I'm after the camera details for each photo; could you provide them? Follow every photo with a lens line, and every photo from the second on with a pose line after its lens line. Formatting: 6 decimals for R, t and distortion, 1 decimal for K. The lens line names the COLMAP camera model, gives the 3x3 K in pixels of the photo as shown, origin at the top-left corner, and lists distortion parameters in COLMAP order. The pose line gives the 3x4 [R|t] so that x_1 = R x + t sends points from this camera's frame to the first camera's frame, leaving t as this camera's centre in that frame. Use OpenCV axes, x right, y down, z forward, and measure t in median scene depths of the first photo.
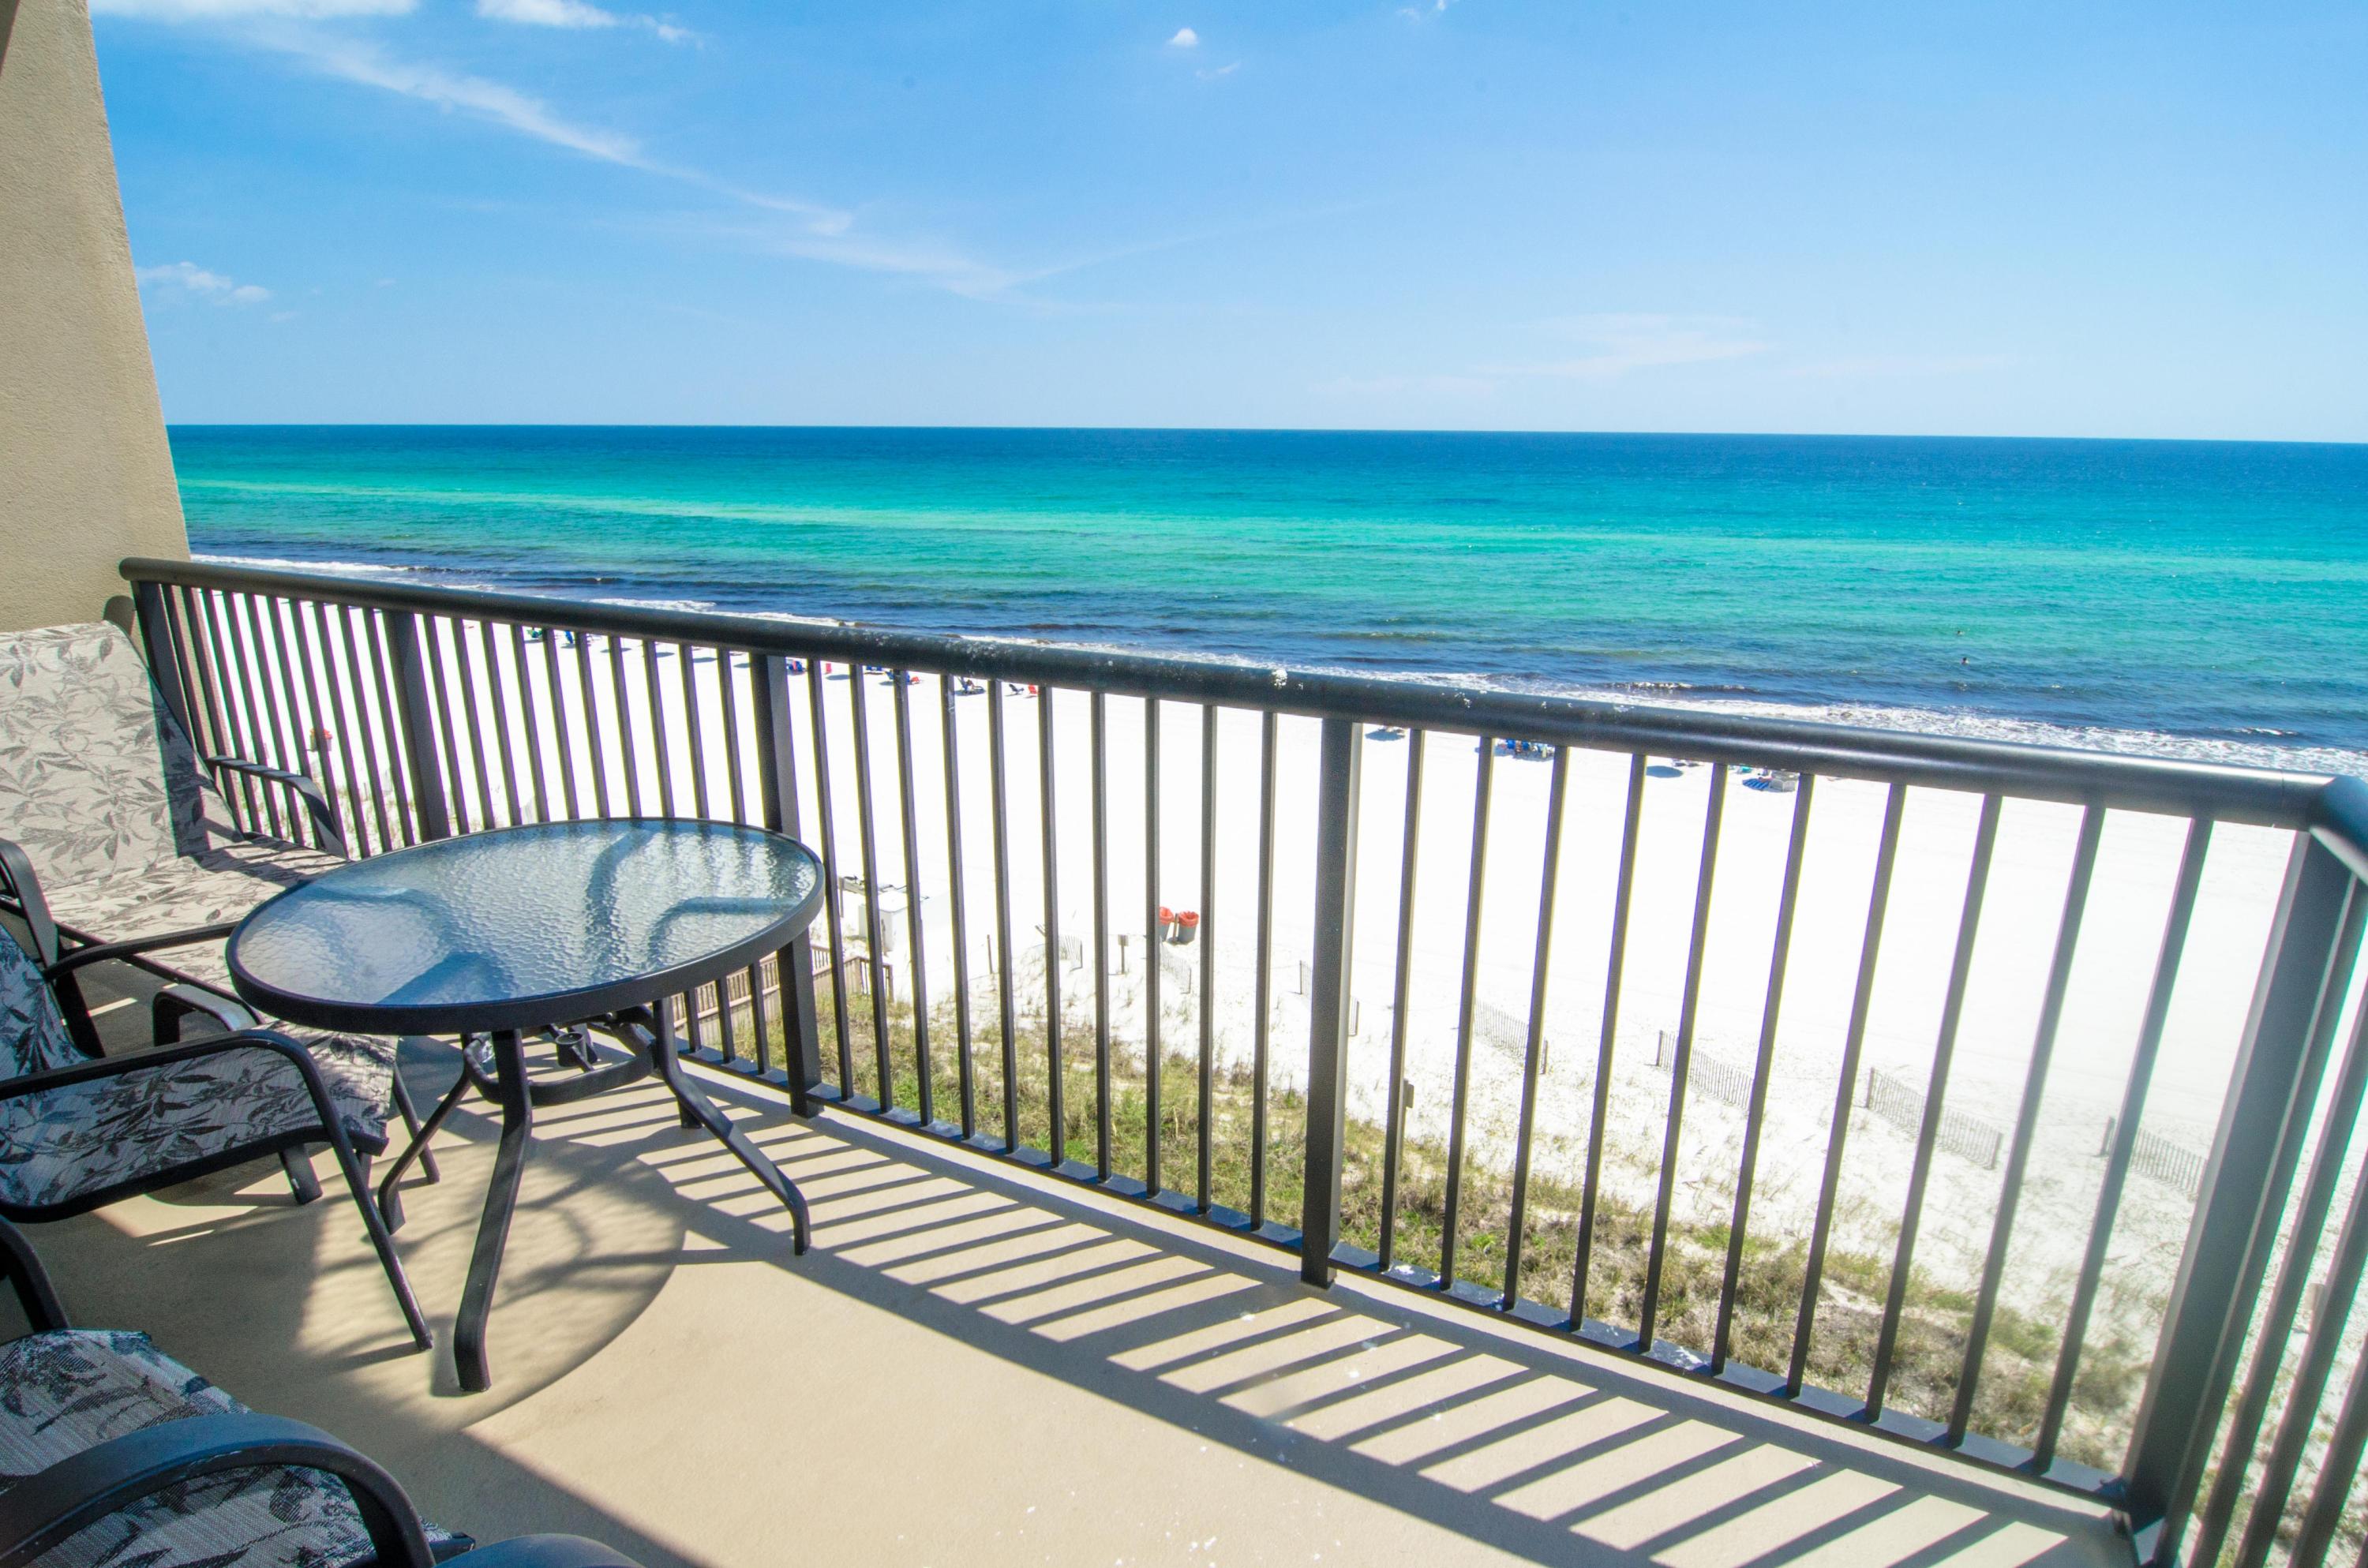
lens RADIAL K [[1258.4, 0, 1201.4], [0, 1258.4, 797.9], [0, 0, 1]] dist [-0.007140, -0.010047]
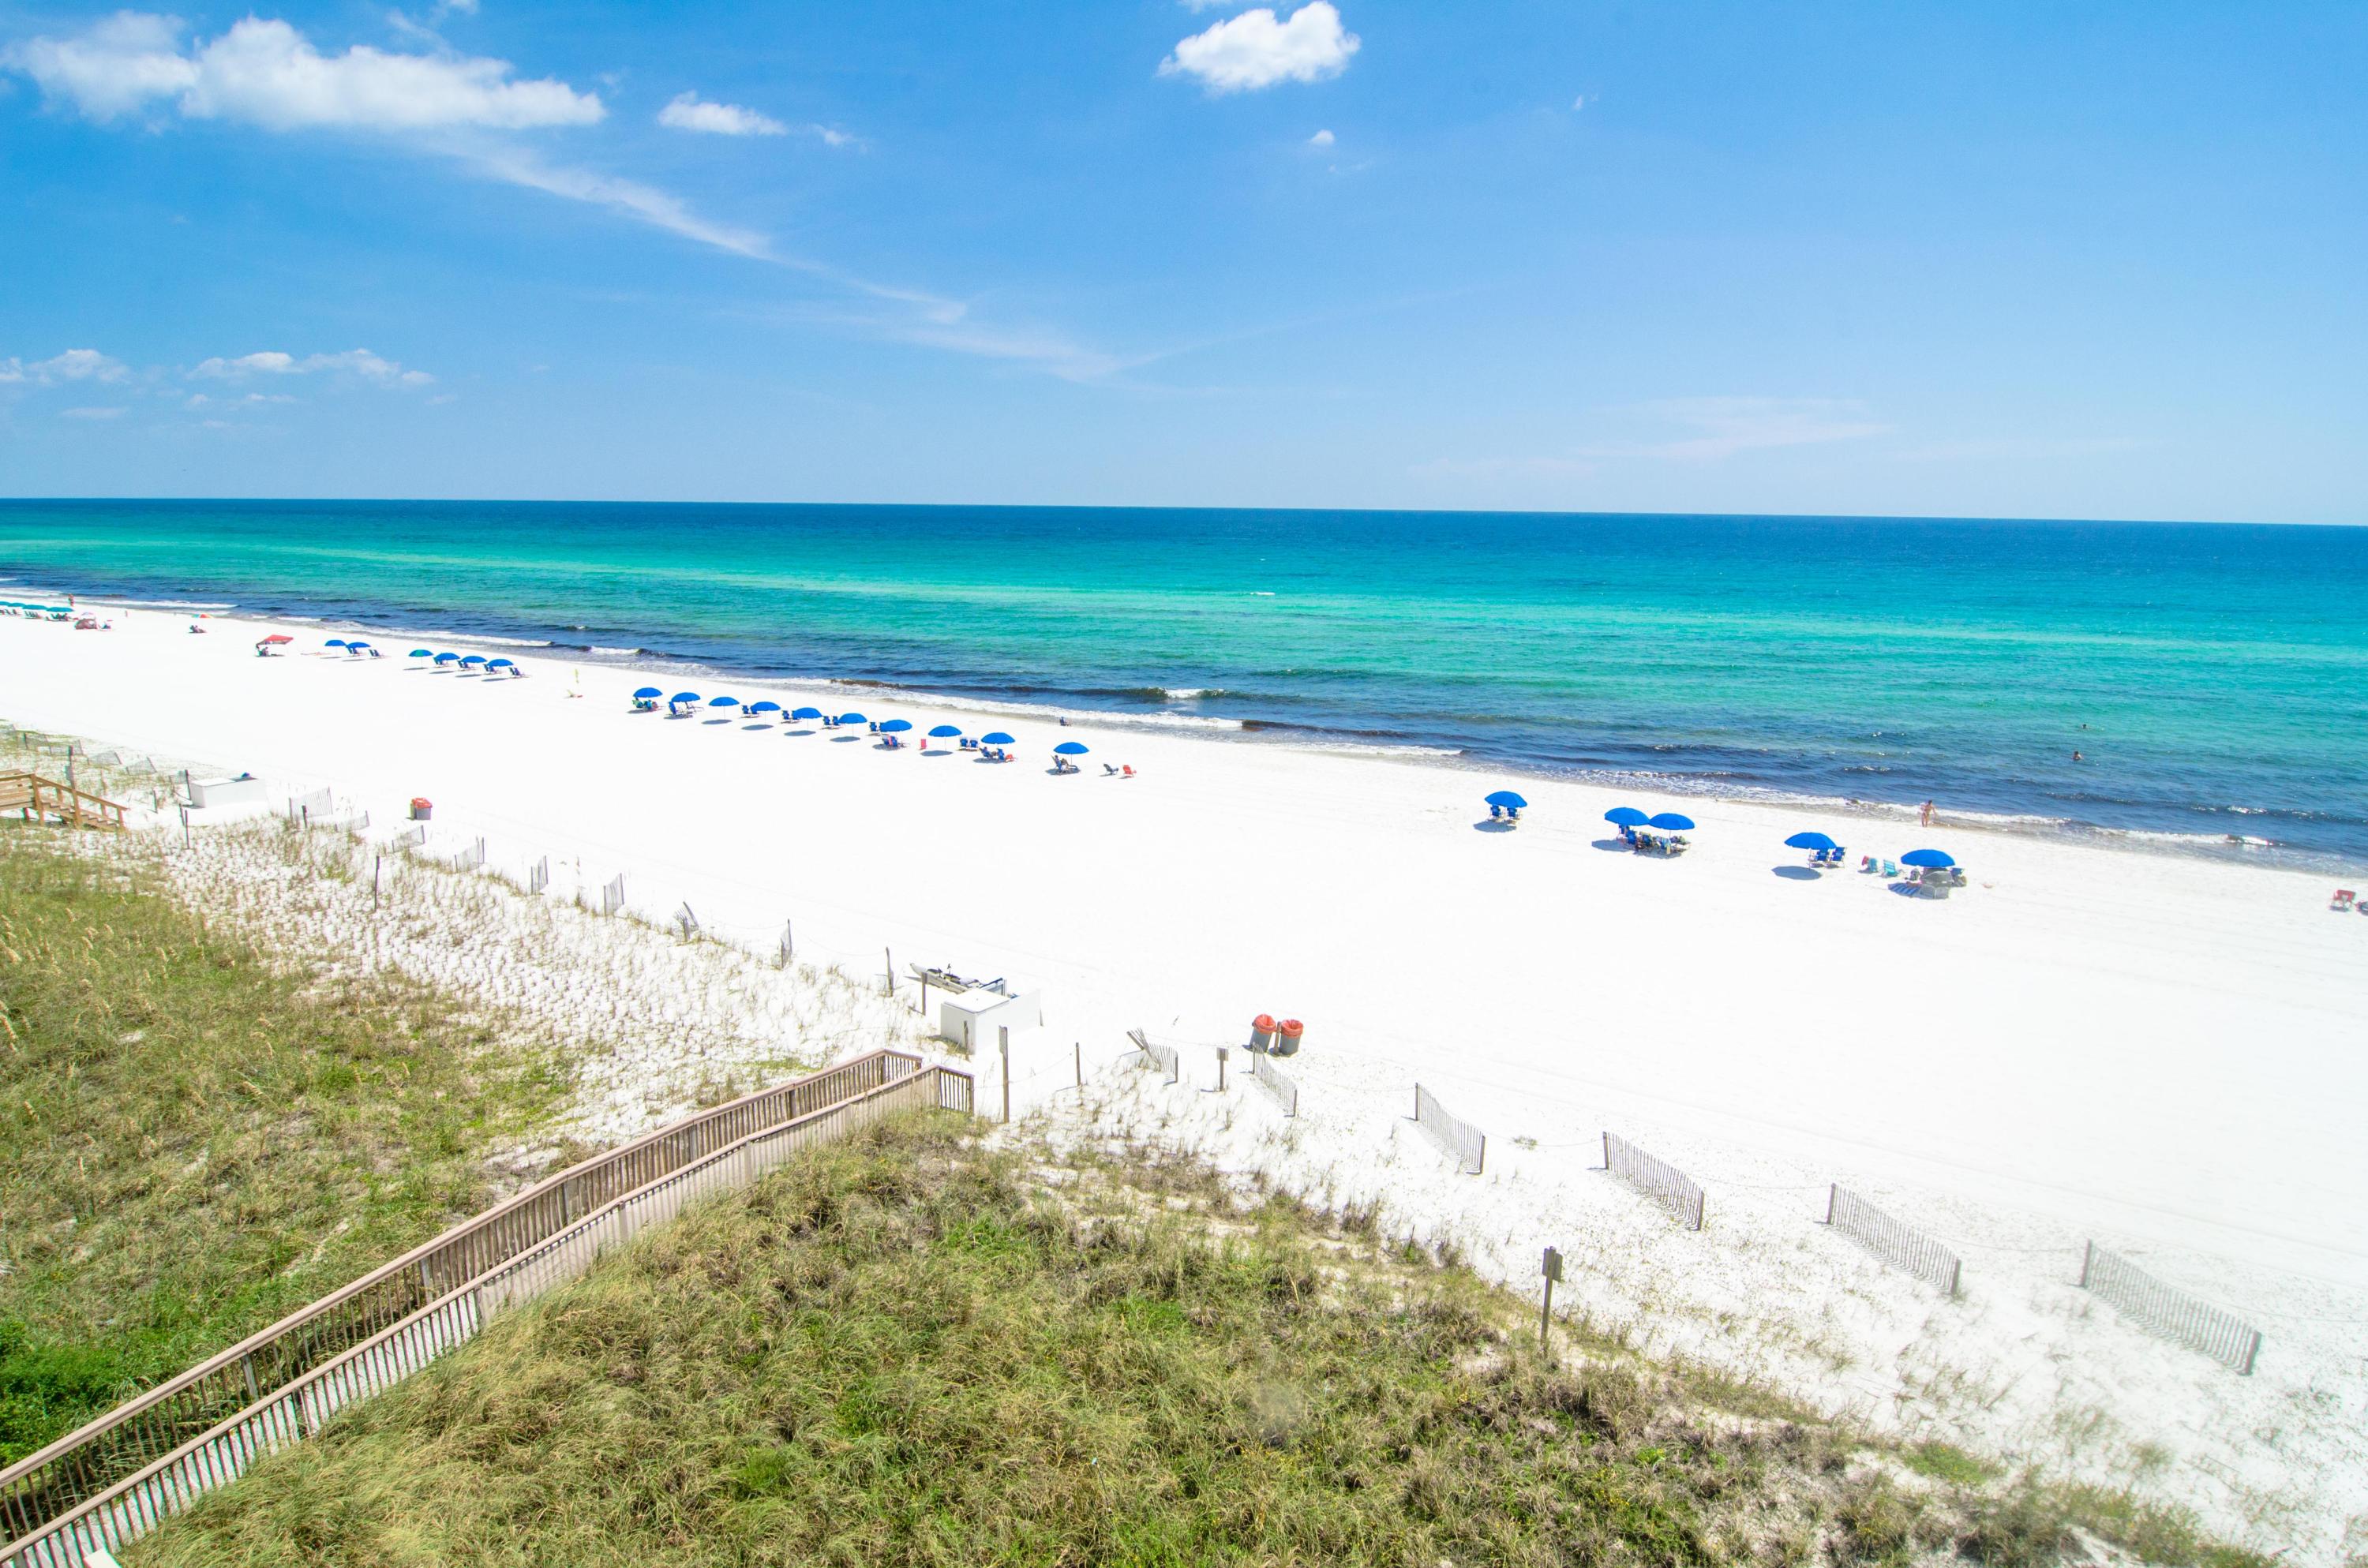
lens RADIAL K [[1258.4, 0, 1195.6], [0, 1258.4, 802.9], [0, 0, 1]] dist [-0.007140, -0.010047]
pose [[0.996817, 0.023149, -0.076285, -0.021561], [-0.027403, 0.998100, -0.055193, -0.024201], [0.074863, 0.057108, 0.995557, 0.100726]]
